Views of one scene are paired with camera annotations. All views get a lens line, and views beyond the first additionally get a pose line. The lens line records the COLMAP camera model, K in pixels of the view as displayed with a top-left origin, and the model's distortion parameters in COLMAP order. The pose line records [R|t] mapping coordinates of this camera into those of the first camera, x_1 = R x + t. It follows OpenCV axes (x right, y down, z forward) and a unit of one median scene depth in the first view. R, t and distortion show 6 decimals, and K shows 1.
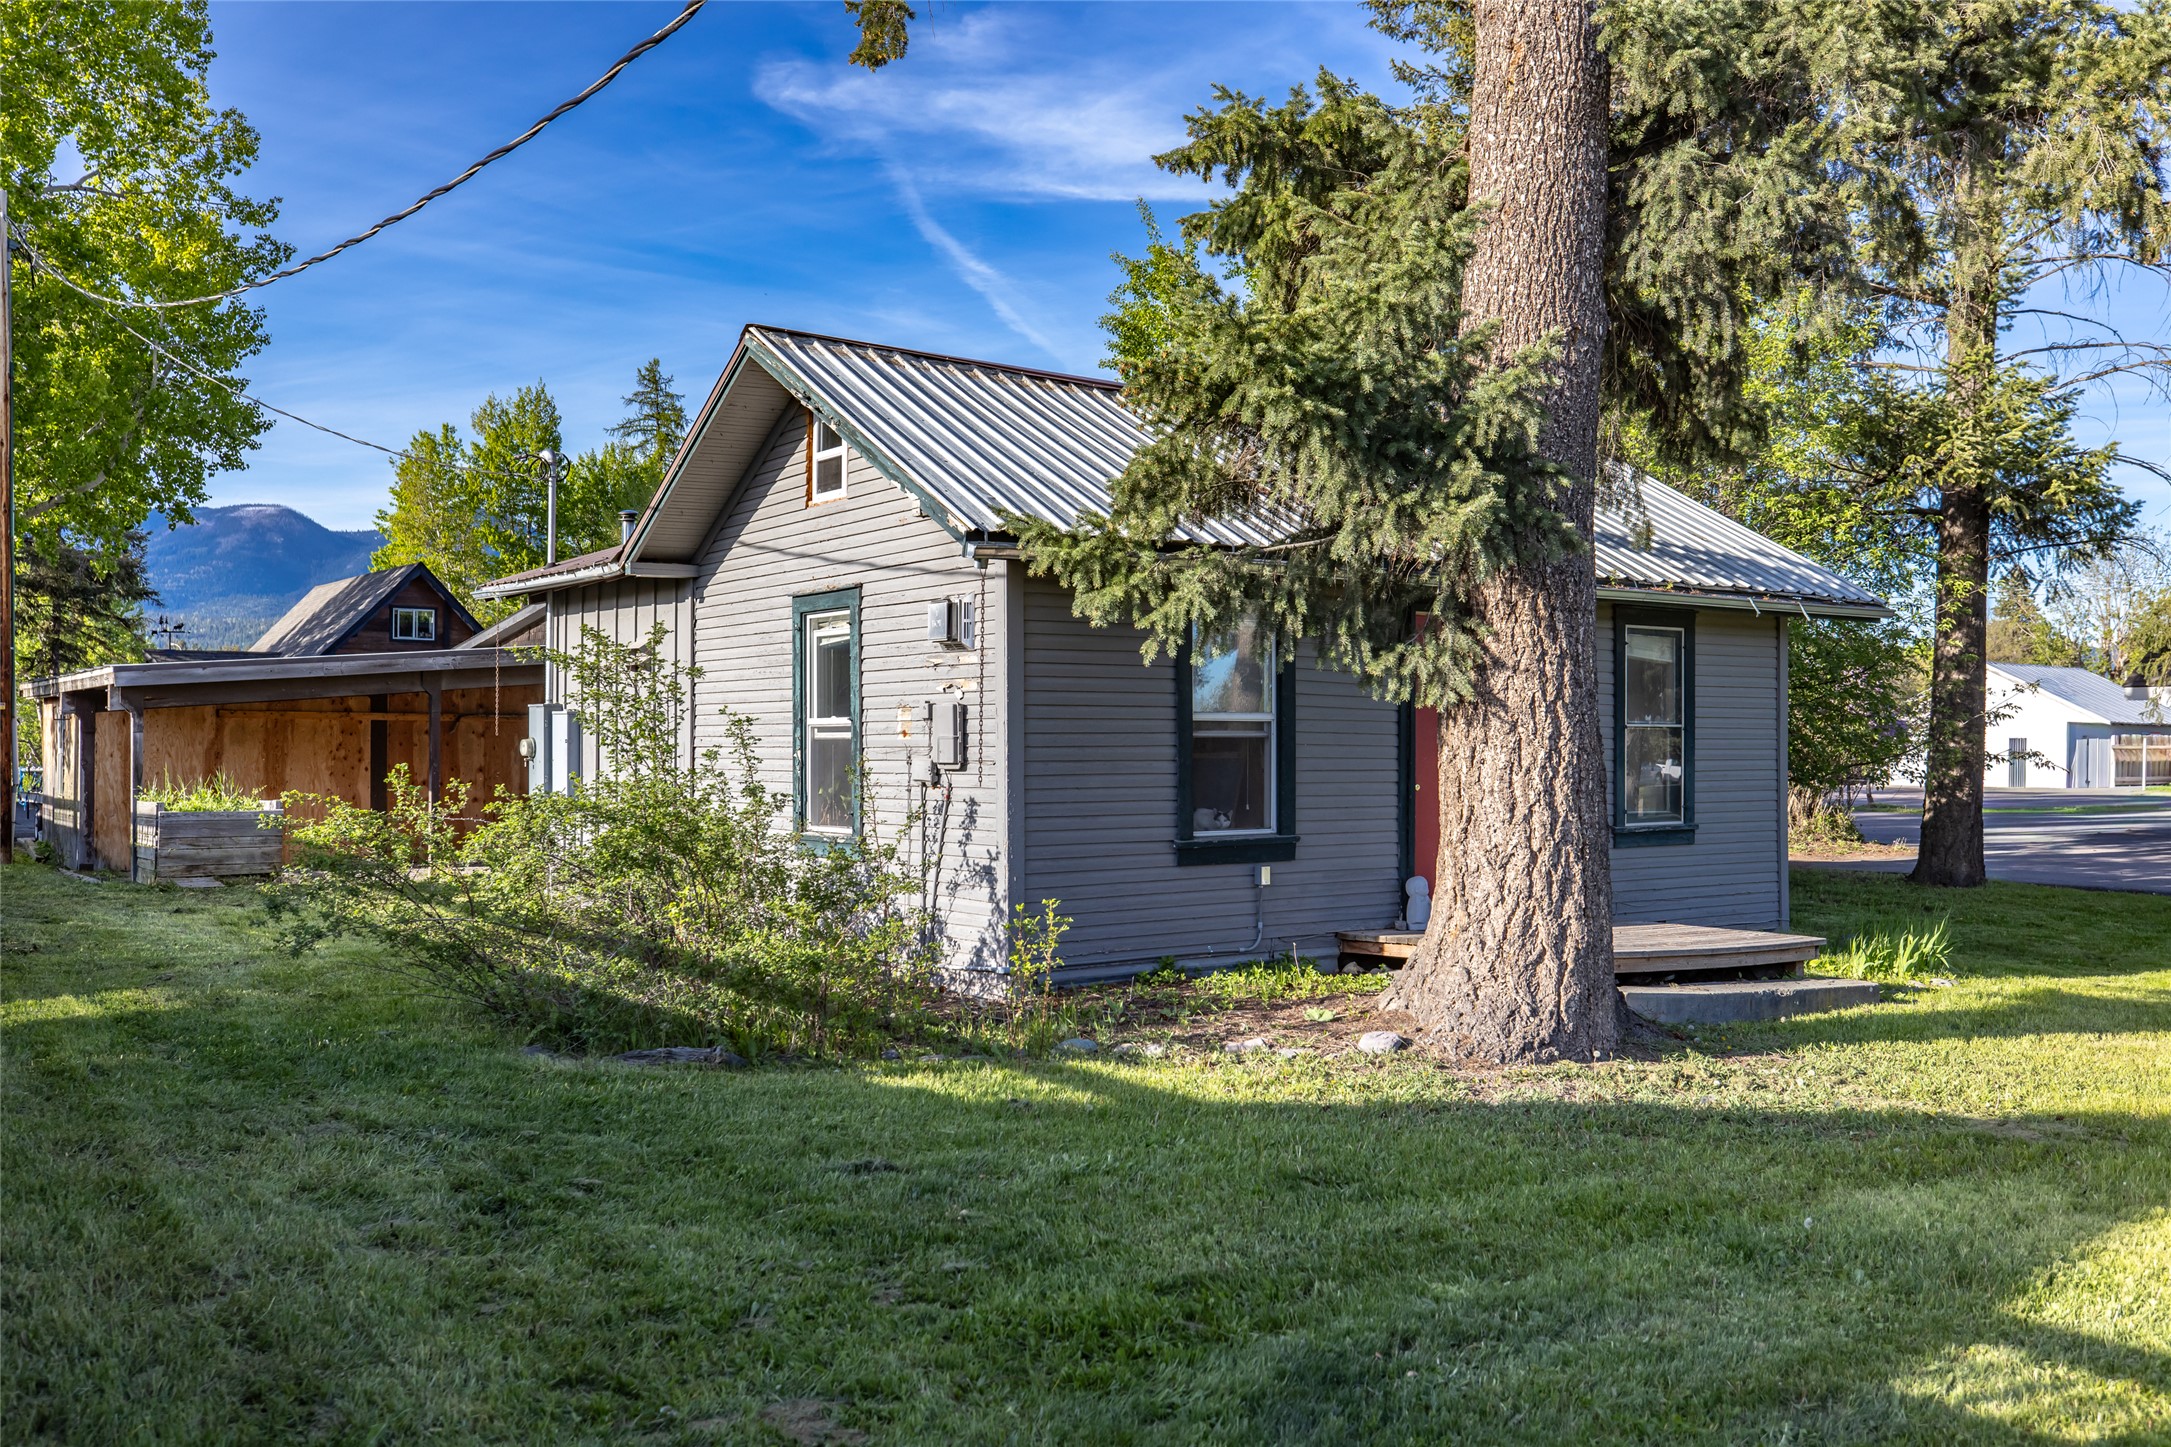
lens RADIAL K [[1844.3, 0, 1082.1], [0, 1844.3, 730.0], [0, 0, 1]] dist [0.004320, -0.004387]
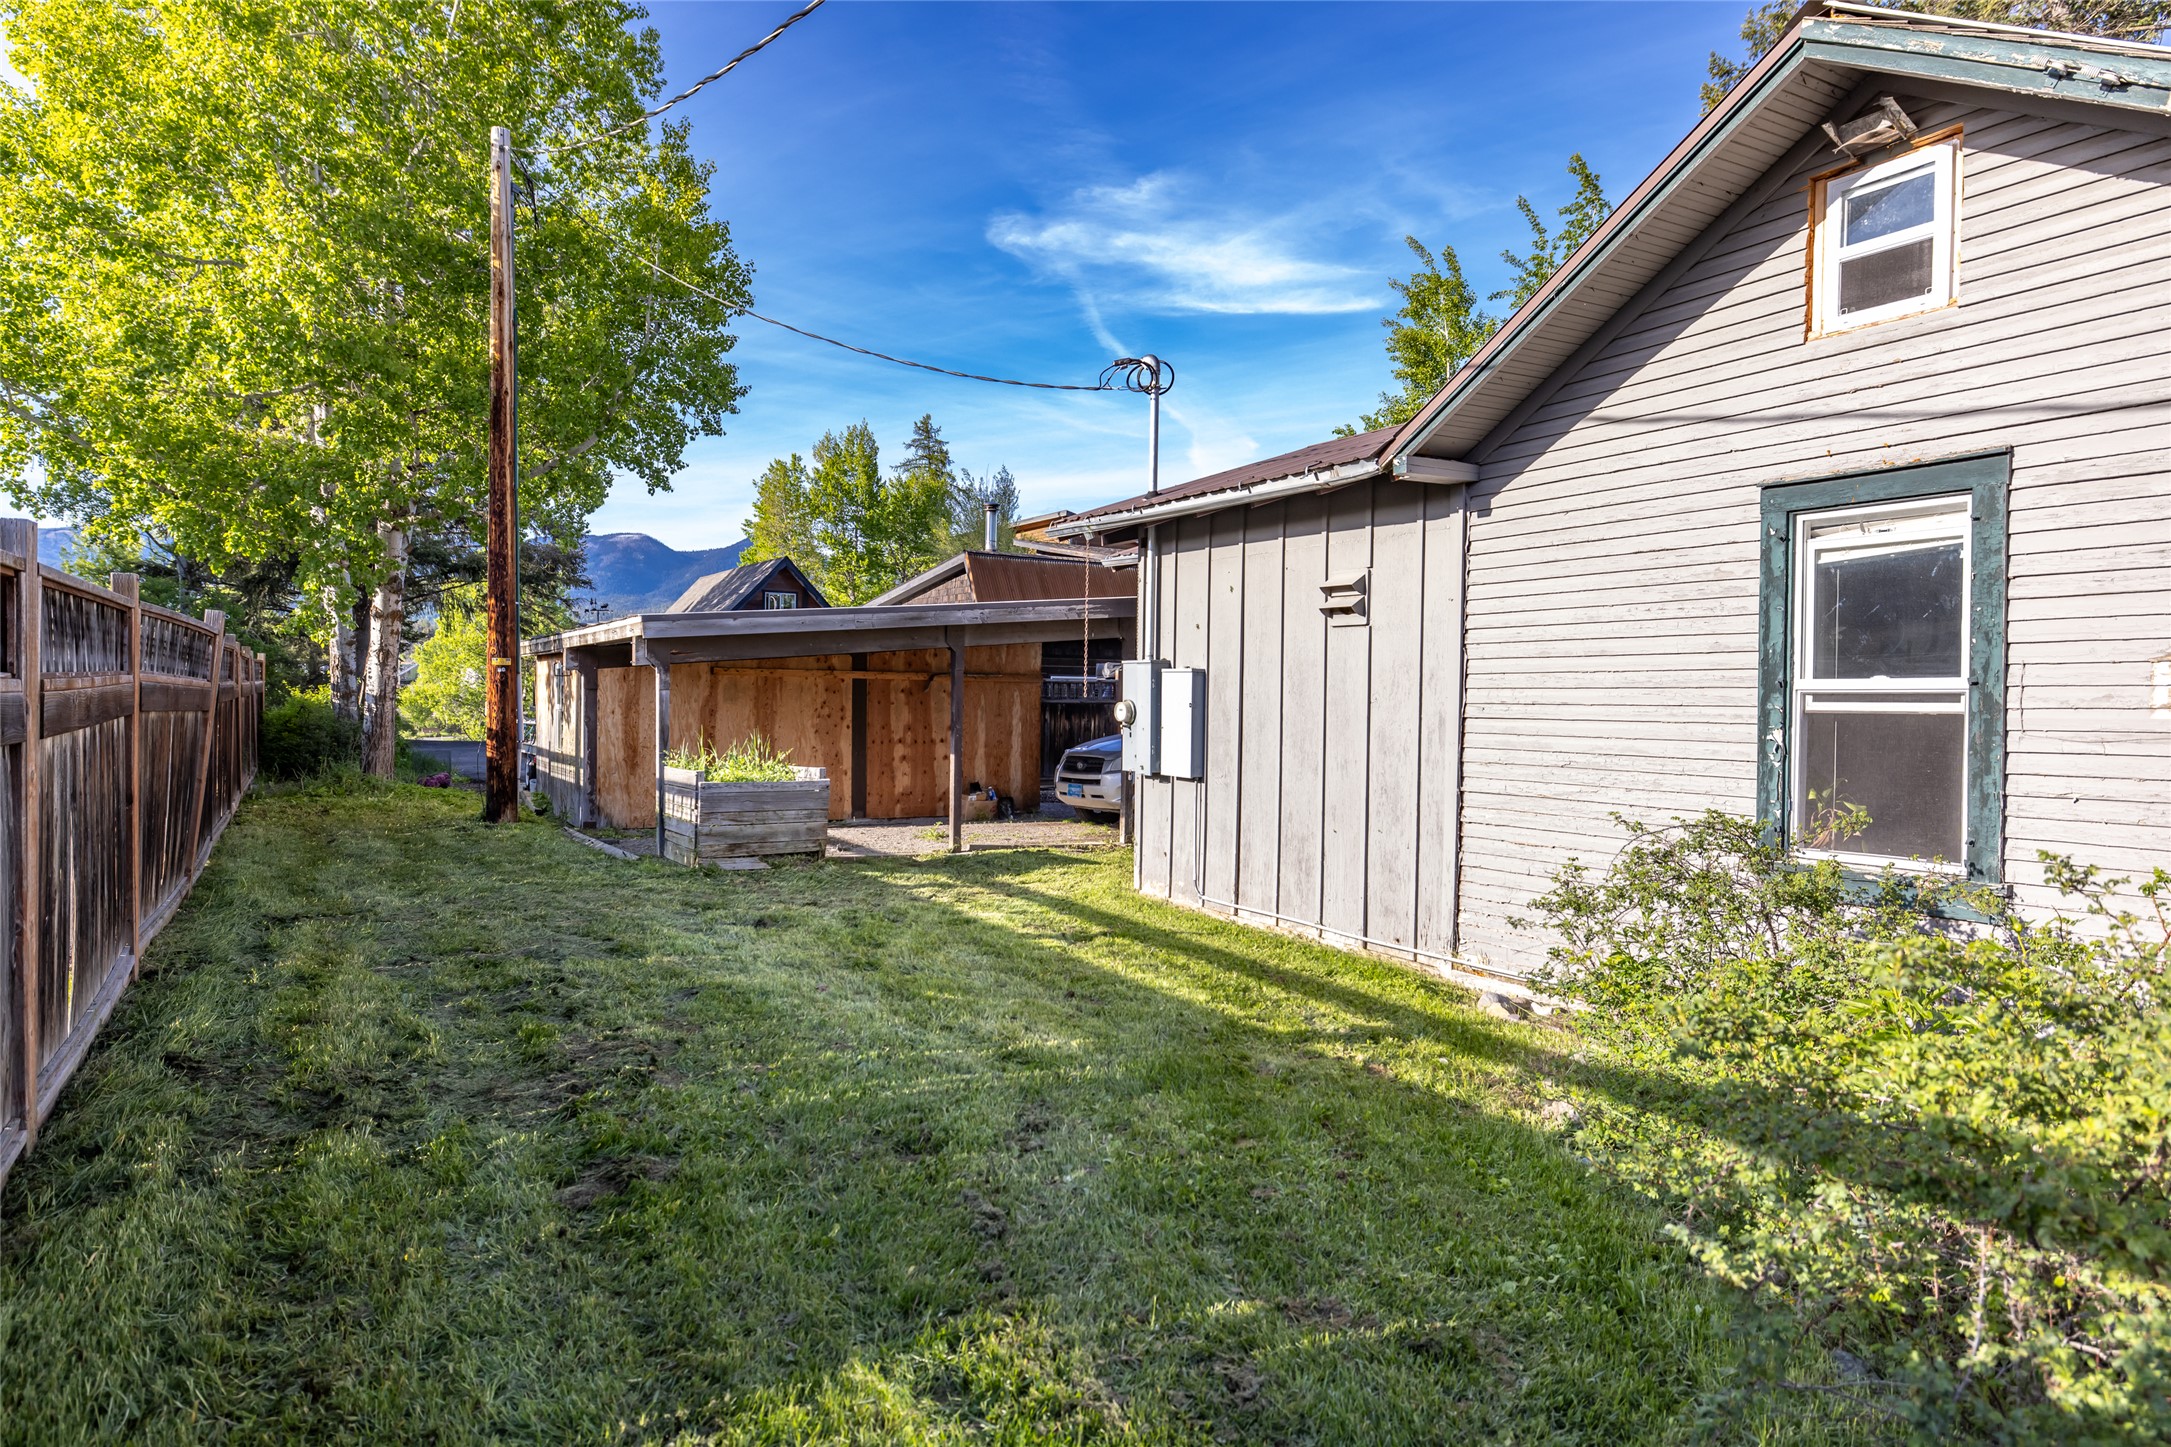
lens RADIAL K [[1299.9, 0, 1083.4], [0, 1299.9, 734.0], [0, 0, 1]] dist [0.005894, 0.000120]
pose [[0.996327, 0.011184, -0.084901, -0.370180], [-0.008288, 0.999374, 0.034380, -0.001081], [0.085233, -0.033550, 0.995796, 0.560926]]
